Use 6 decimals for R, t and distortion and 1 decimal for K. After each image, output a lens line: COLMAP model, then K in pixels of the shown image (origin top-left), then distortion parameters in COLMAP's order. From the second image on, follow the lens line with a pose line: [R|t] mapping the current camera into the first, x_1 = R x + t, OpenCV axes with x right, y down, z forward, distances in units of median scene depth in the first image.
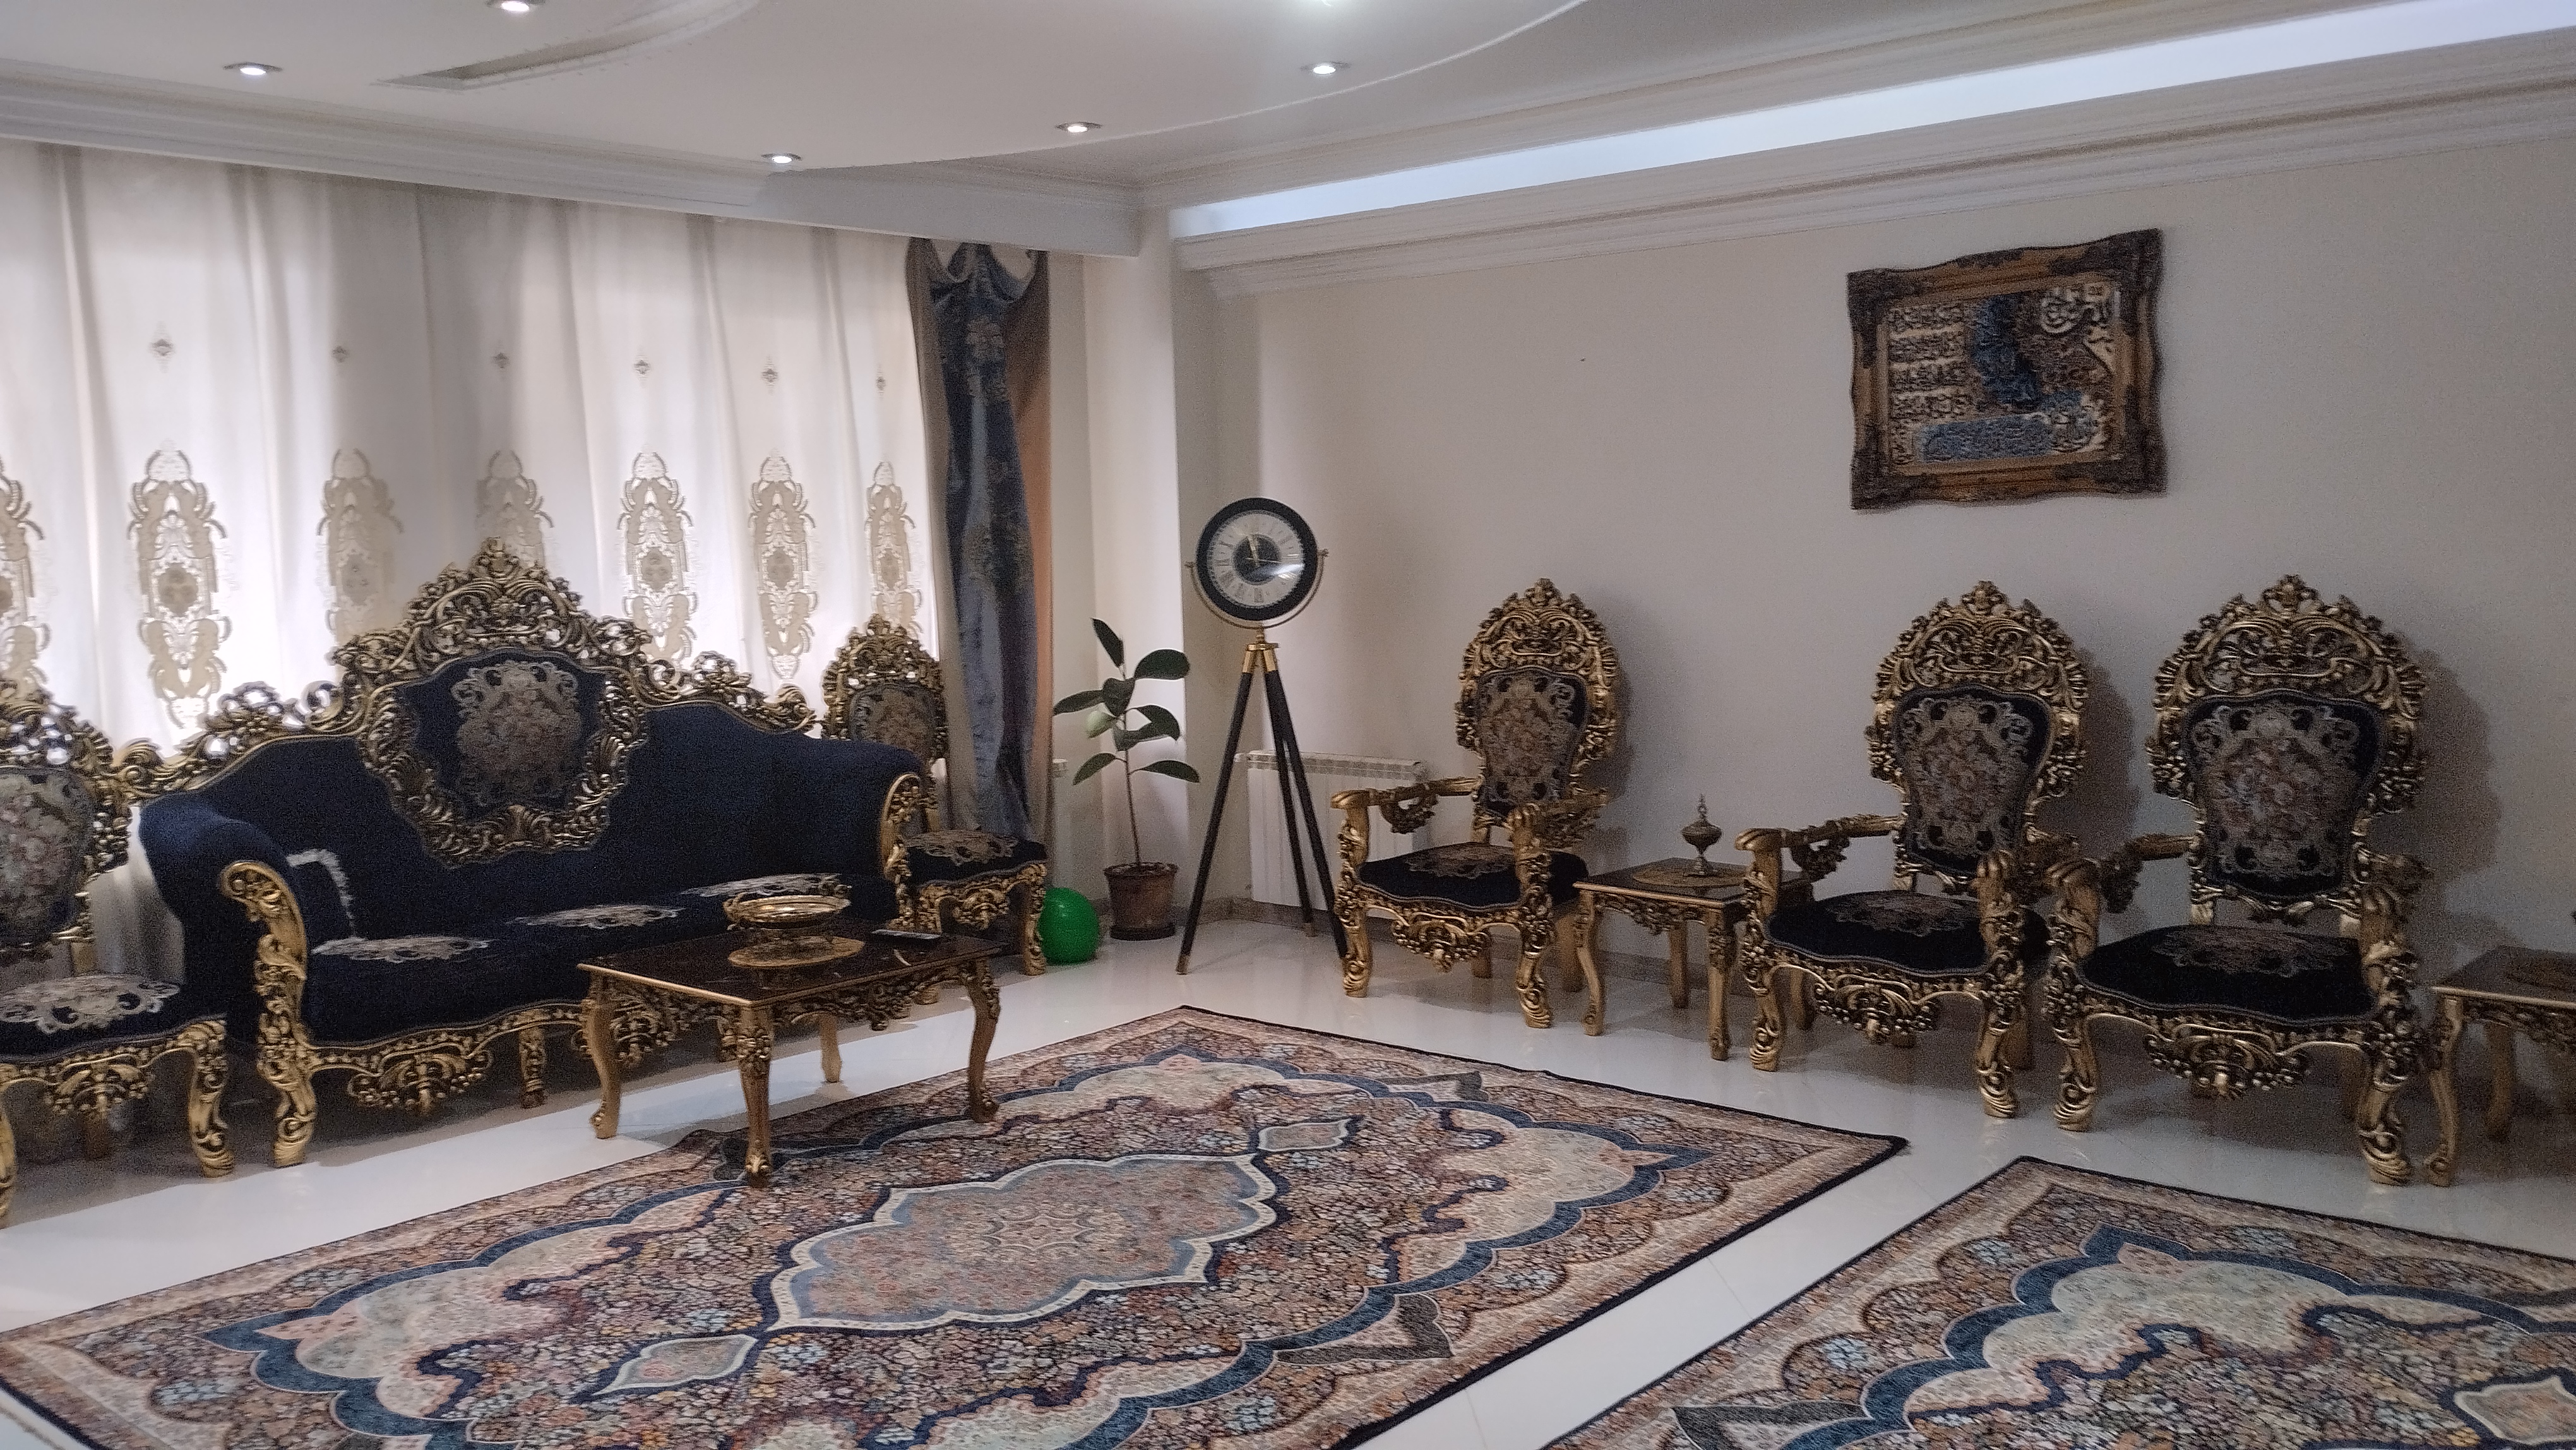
lens RADIAL K [[2093.3, 0, 1284.0], [0, 2093.3, 726.4], [0, 0, 1]] dist [0.057235, -0.043353]
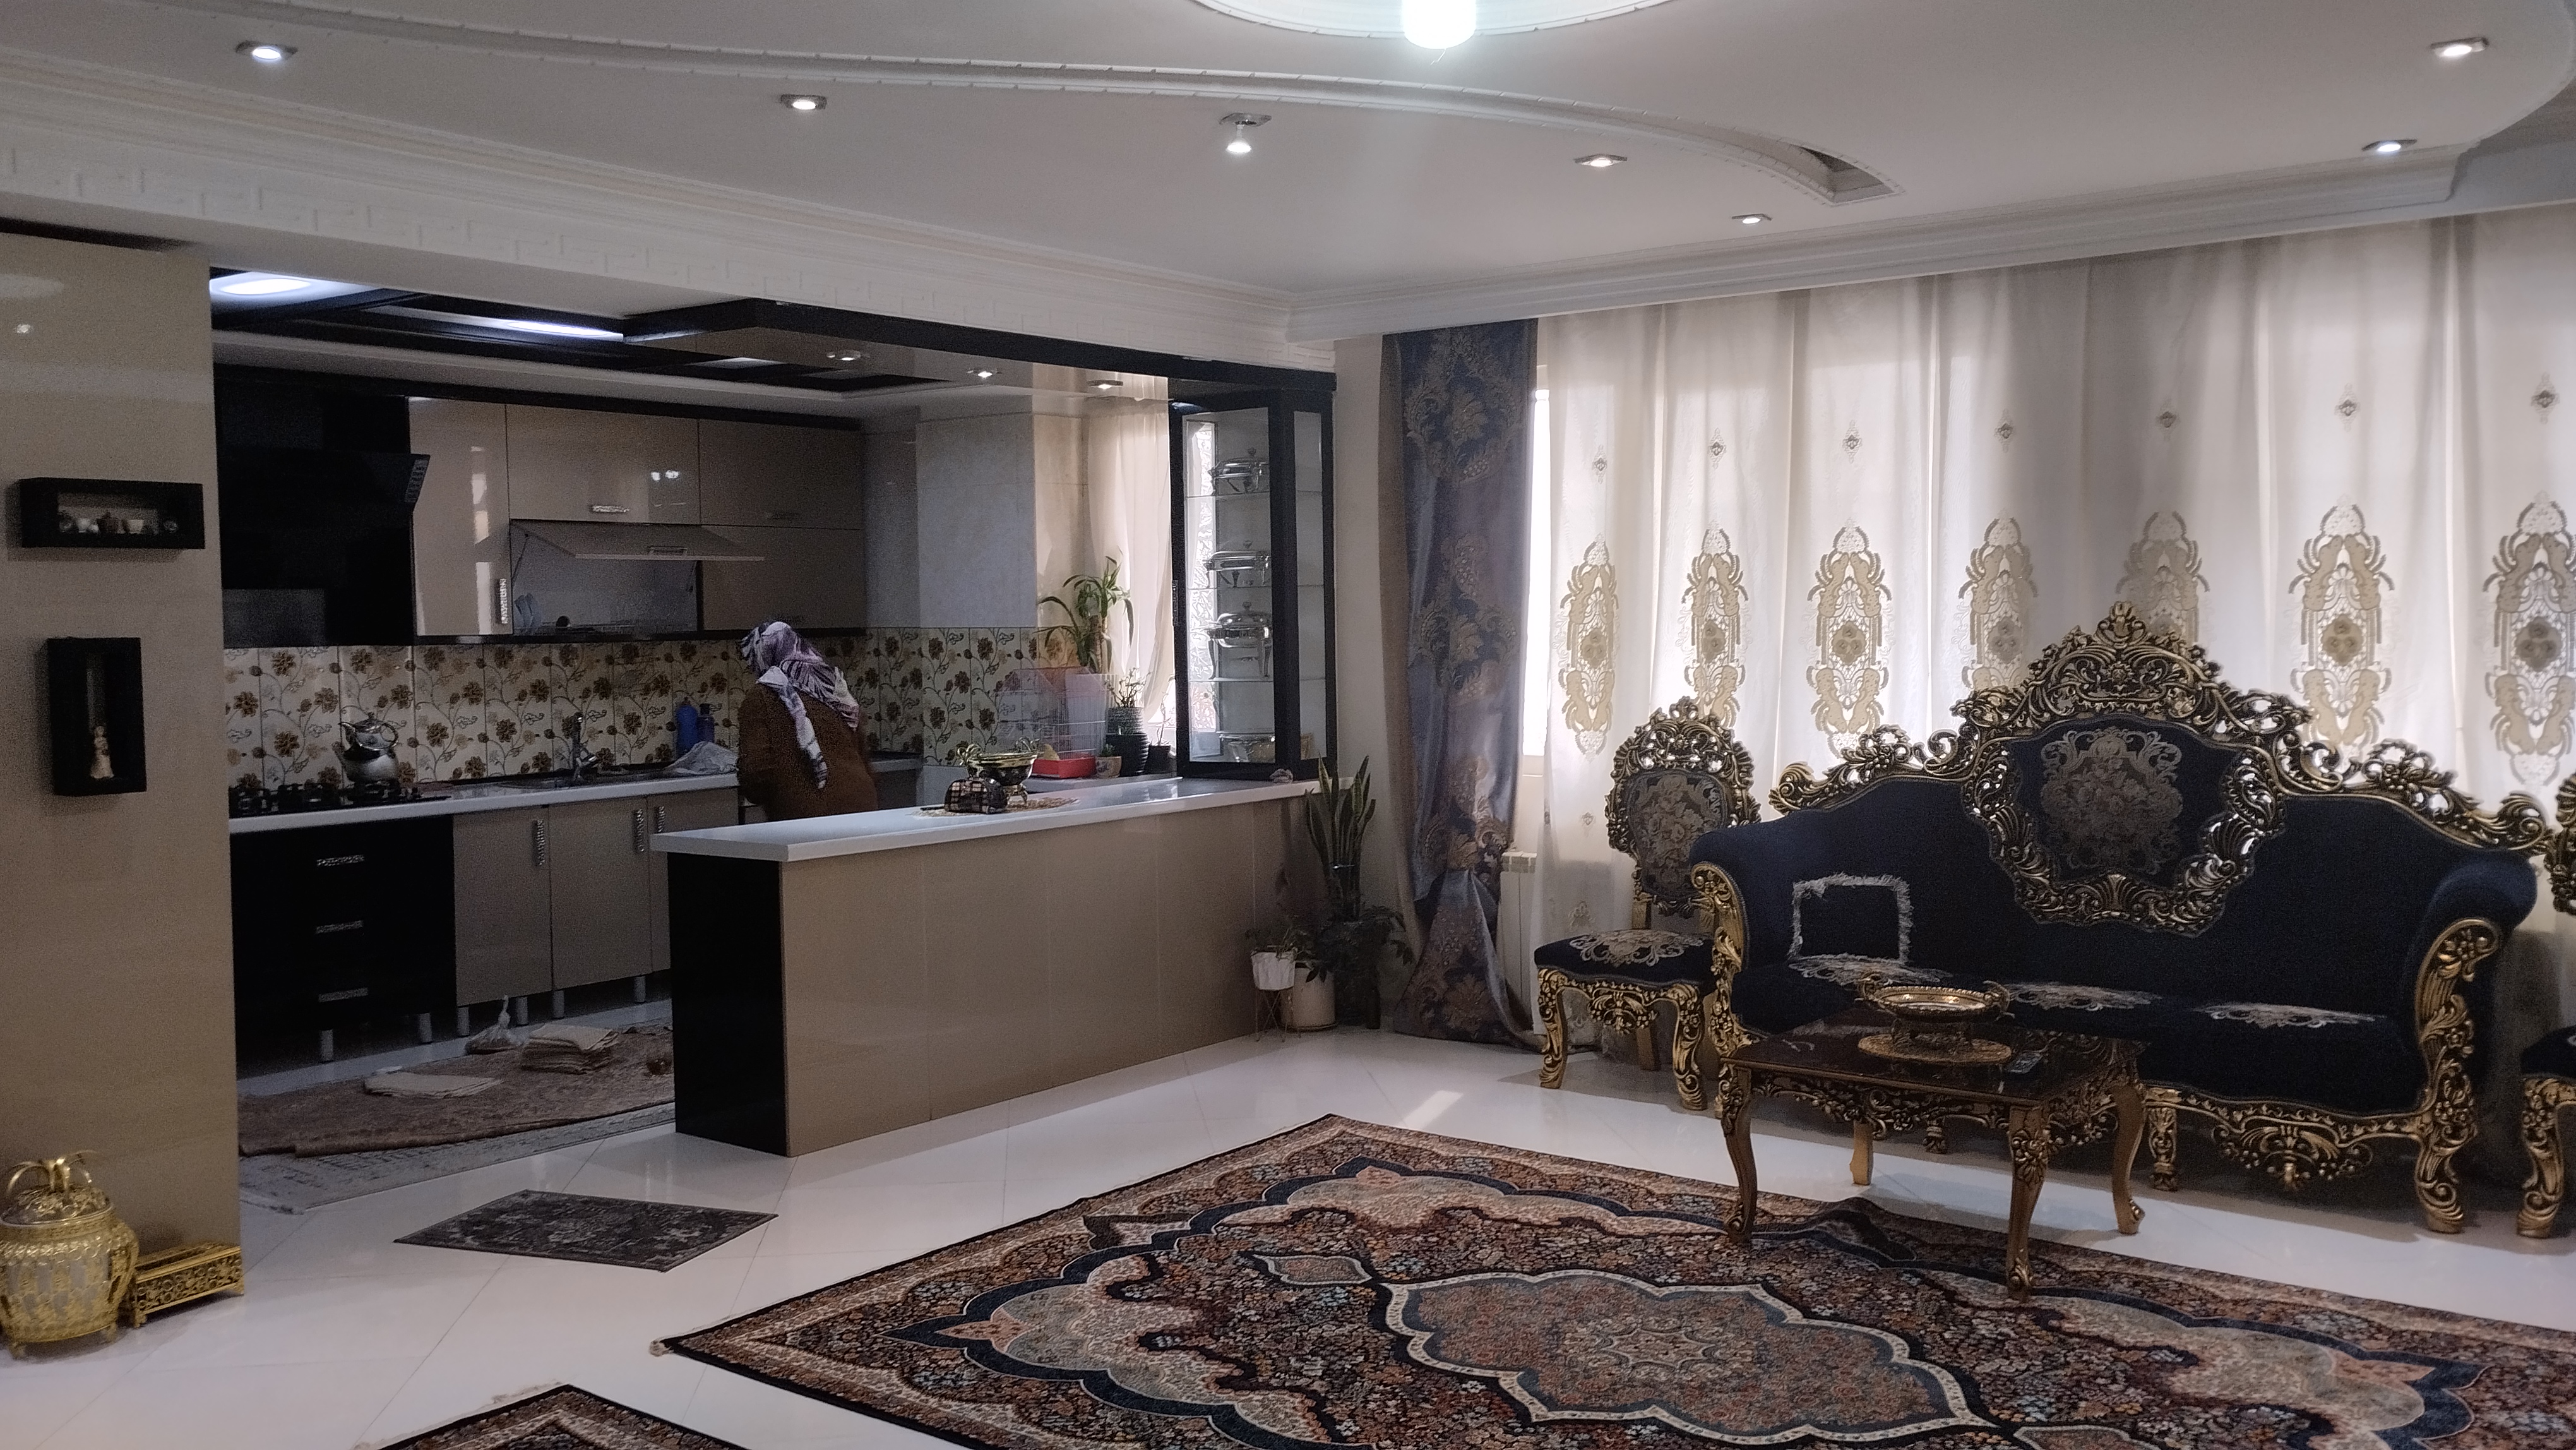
lens RADIAL K [[2093.3, 0, 1281.0], [0, 2093.3, 721.0], [0, 0, 1]] dist [0.057235, -0.043353]
pose [[0.074707, 0.074669, -0.994406, 0.540809], [-0.091177, 0.993527, 0.067754, -0.060631], [0.993028, 0.085606, 0.081032, 0.496921]]
